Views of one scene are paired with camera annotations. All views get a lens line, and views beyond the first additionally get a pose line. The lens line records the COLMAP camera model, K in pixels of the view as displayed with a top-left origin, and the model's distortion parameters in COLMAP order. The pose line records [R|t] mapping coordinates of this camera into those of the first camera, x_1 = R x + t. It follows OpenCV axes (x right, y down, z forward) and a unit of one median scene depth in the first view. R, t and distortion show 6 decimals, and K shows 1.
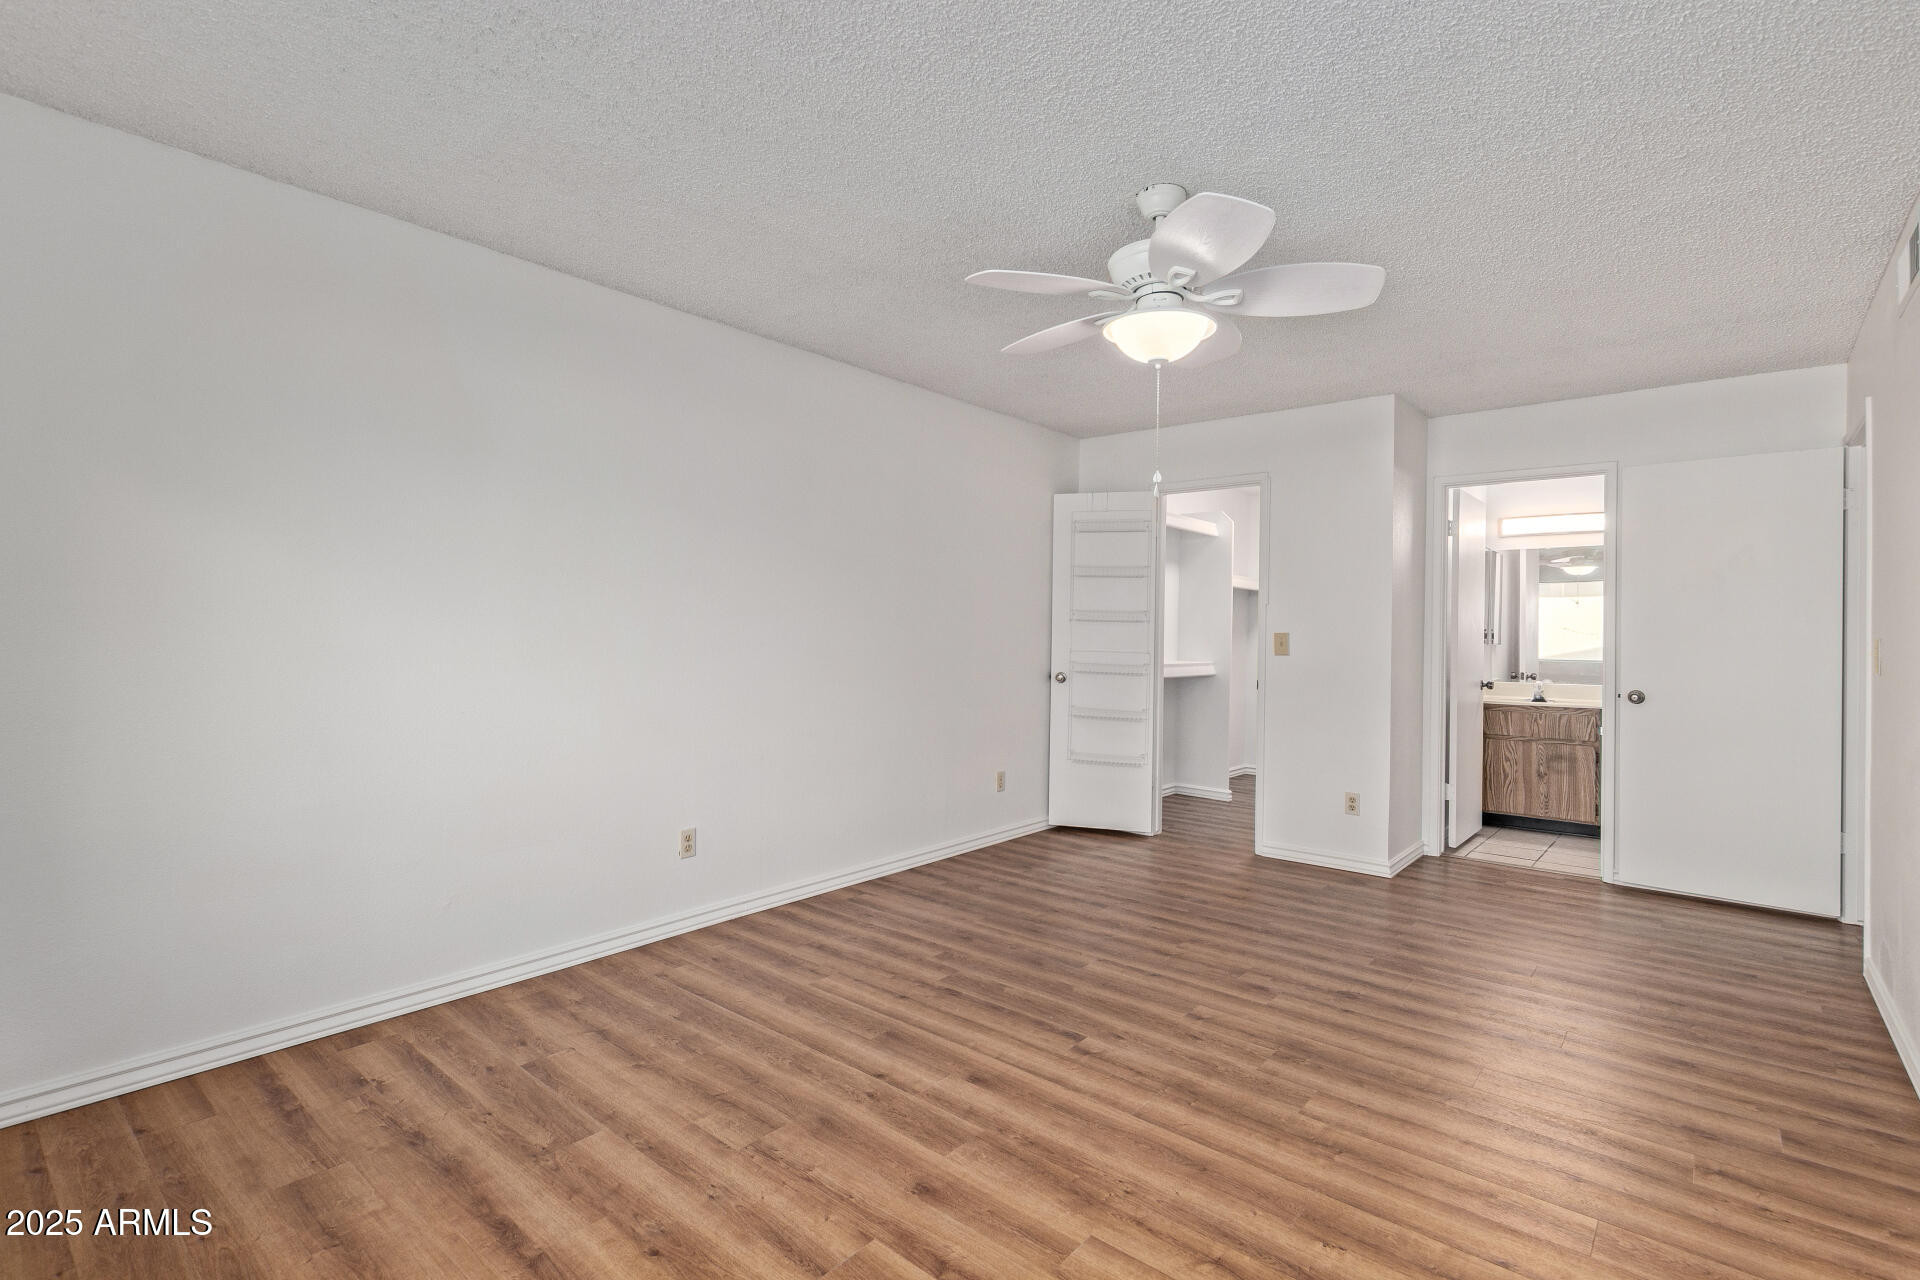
lens RADIAL K [[860.6, 0, 930.8], [0, 860.6, 625.3], [0, 0, 1]] dist [0.003025, -0.000899]
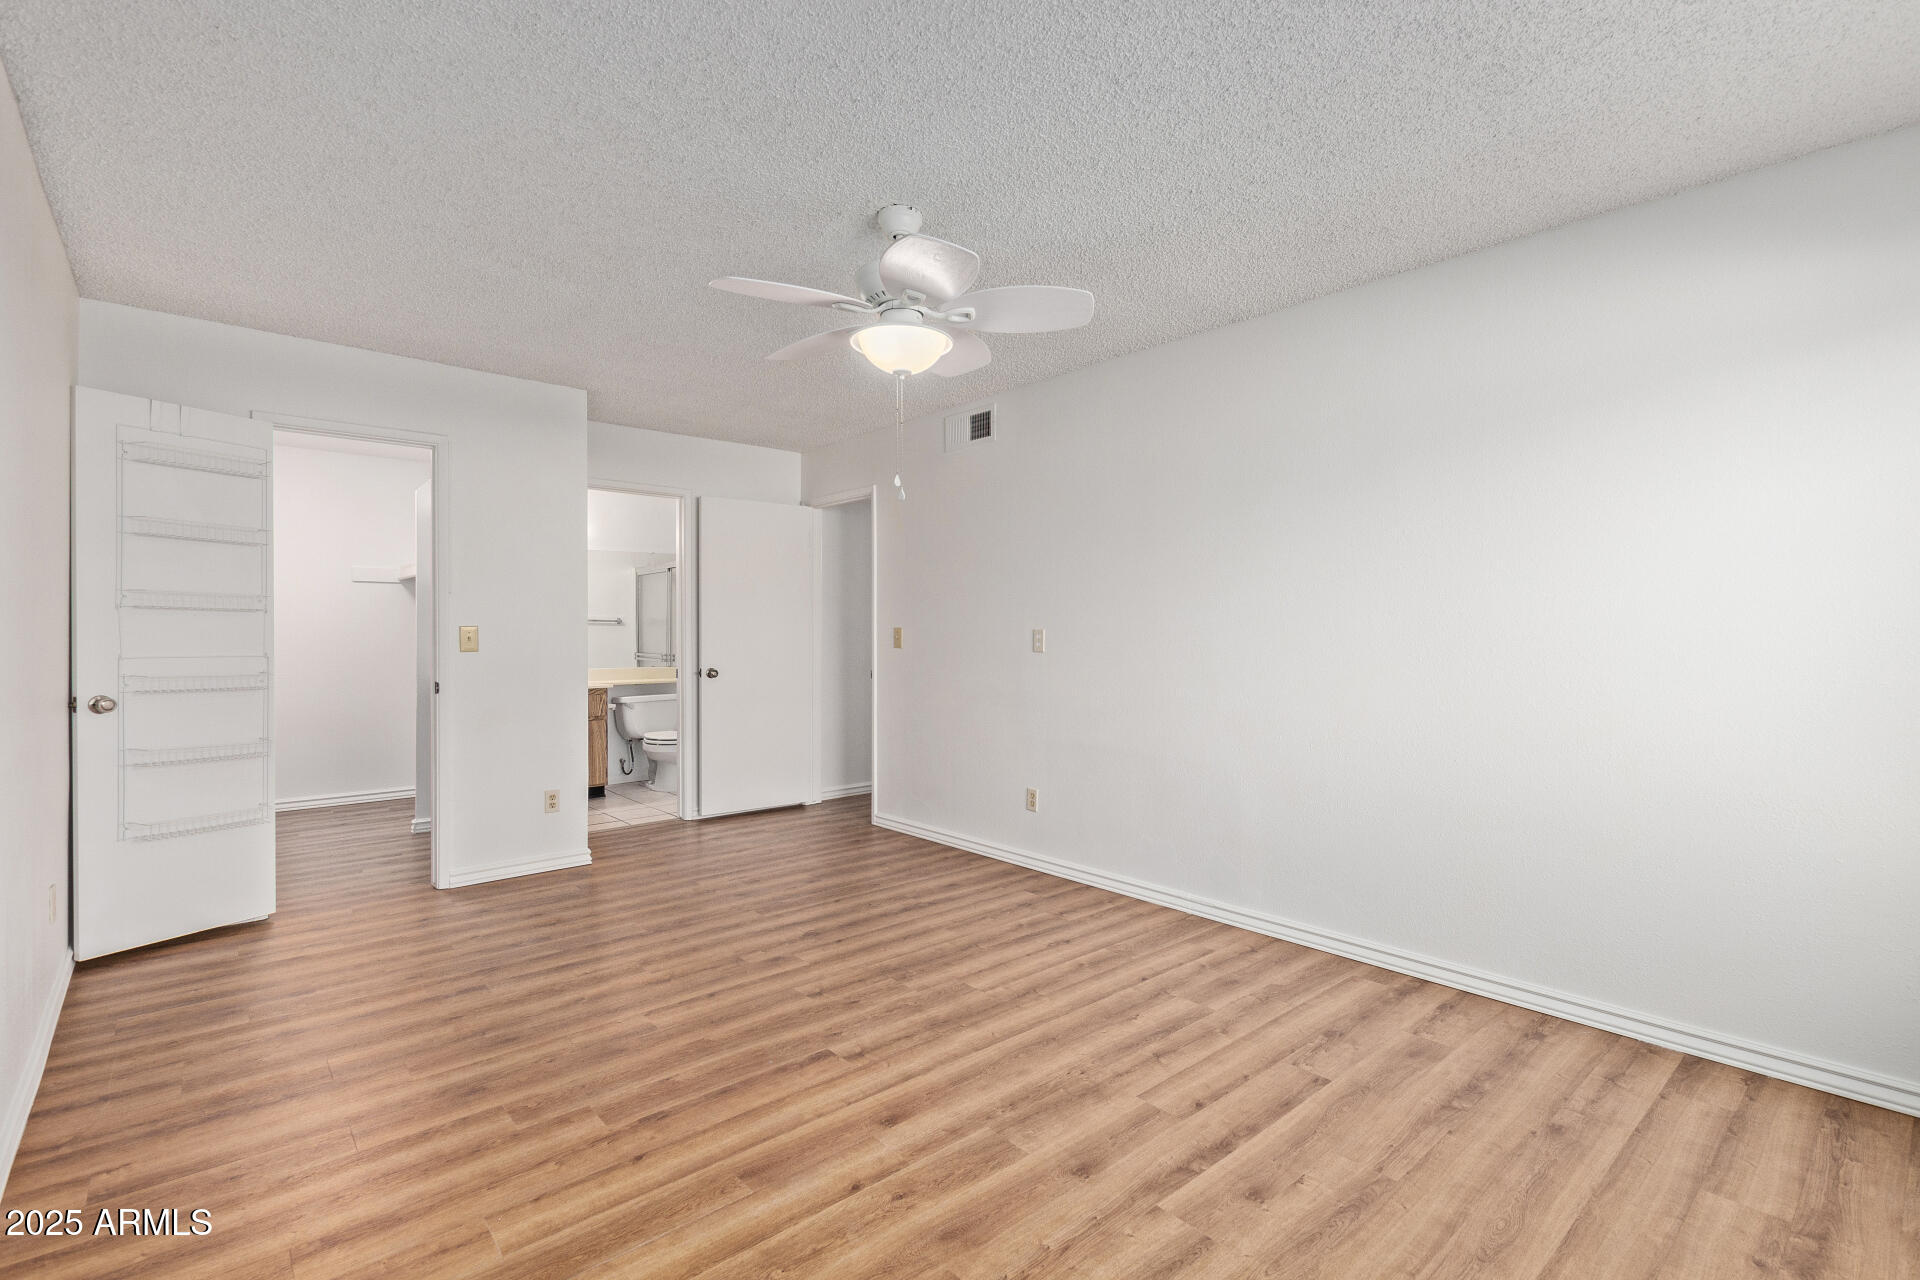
lens RADIAL K [[875.4, 0, 967.6], [0, 875.4, 636.2], [0, 0, 1]] dist [0.002432, -0.000672]
pose [[0.146001, -0.017701, 0.989126, -0.724865], [-0.005787, 0.999808, 0.018747, -0.000527], [-0.989267, -0.008462, 0.145871, 0.682790]]
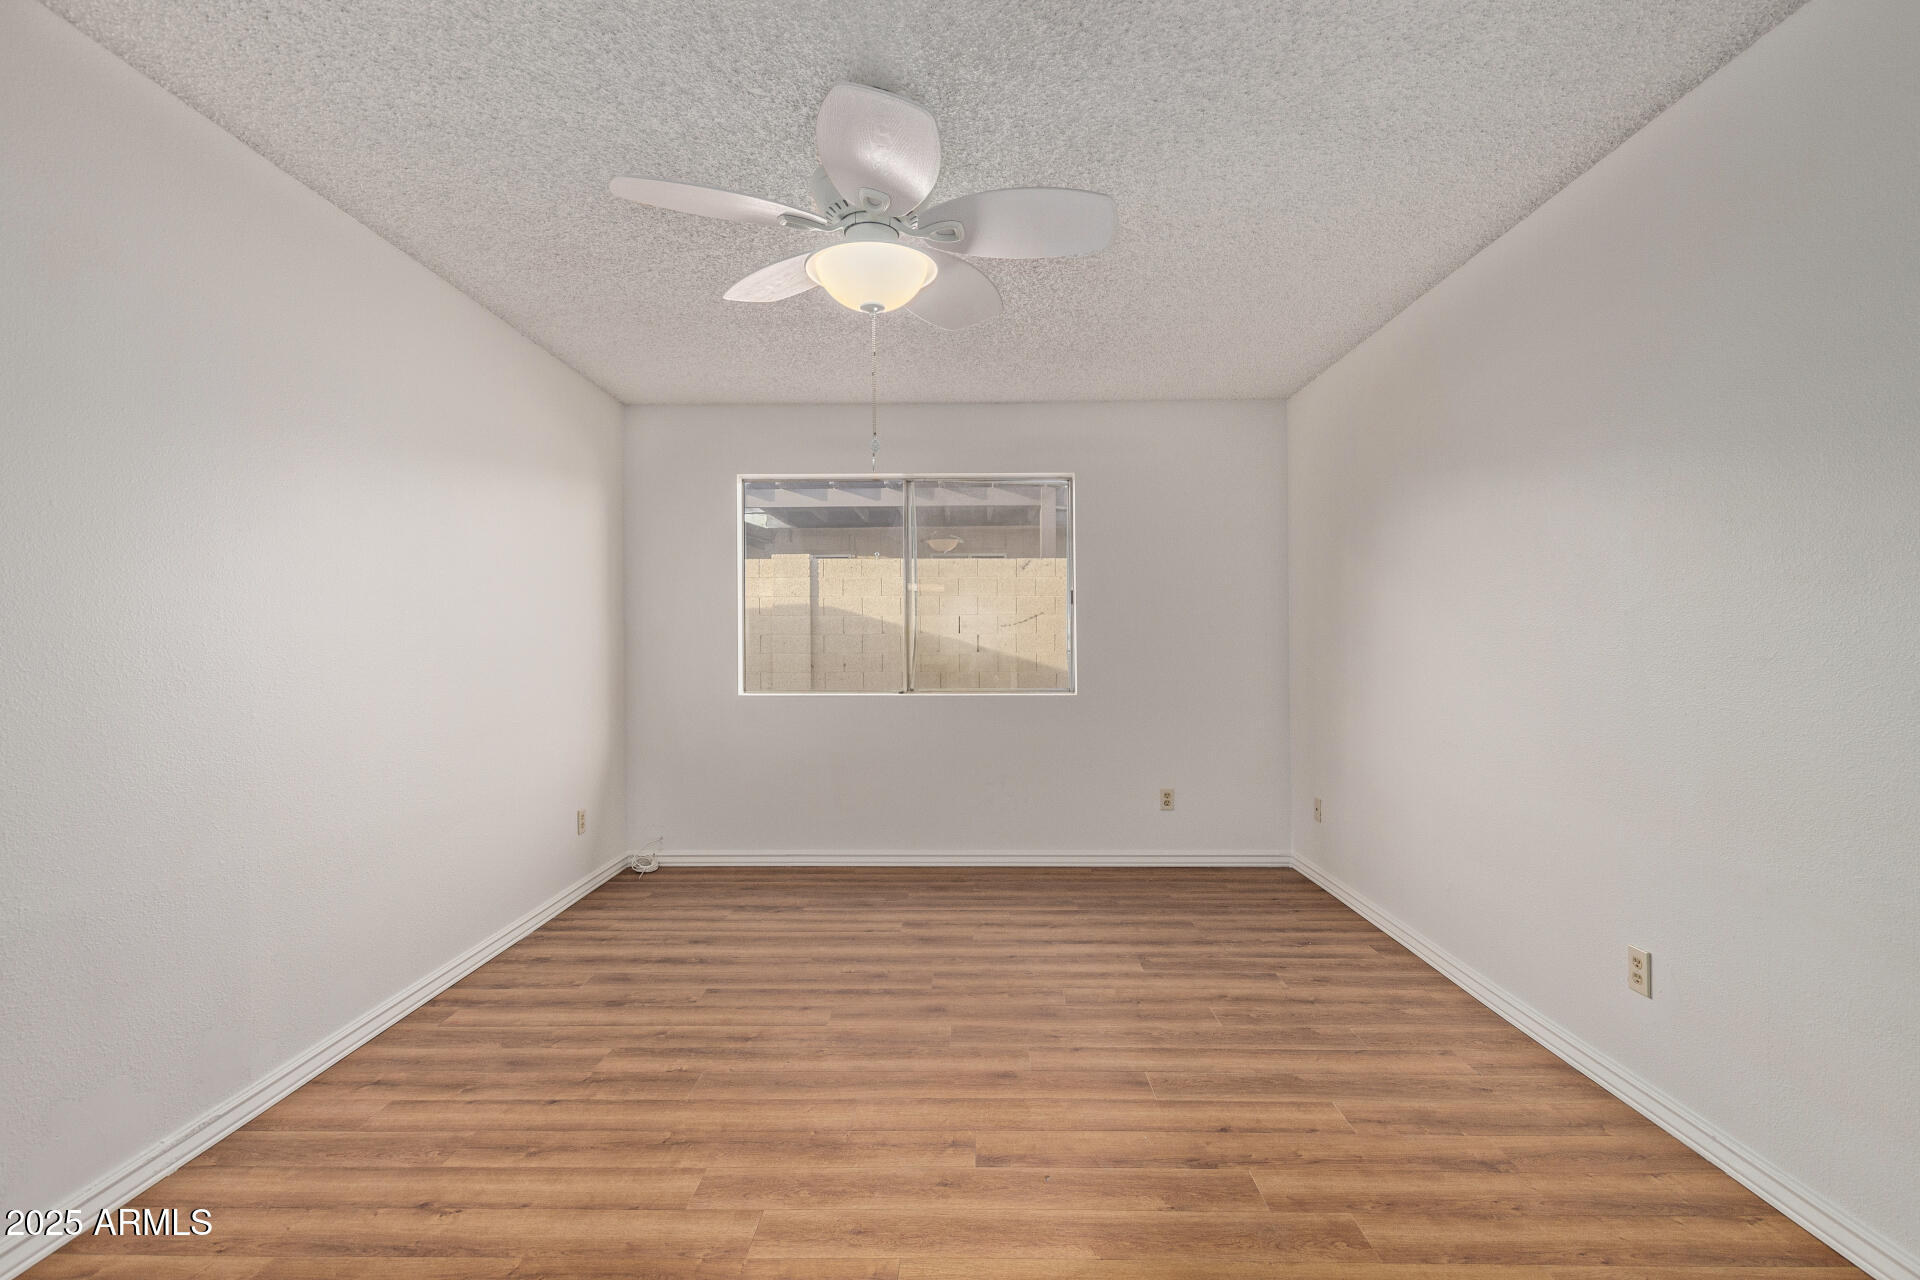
lens RADIAL K [[947.2, 0, 960.0], [0, 947.2, 640.0], [0, 0, 1]] dist [0.002619, -0.000602]
pose [[-0.761900, -0.007310, -0.647653, 0.706356], [0.000545, 0.999929, -0.011926, 0.027201], [0.647694, -0.009439, -0.761842, 1.568279]]
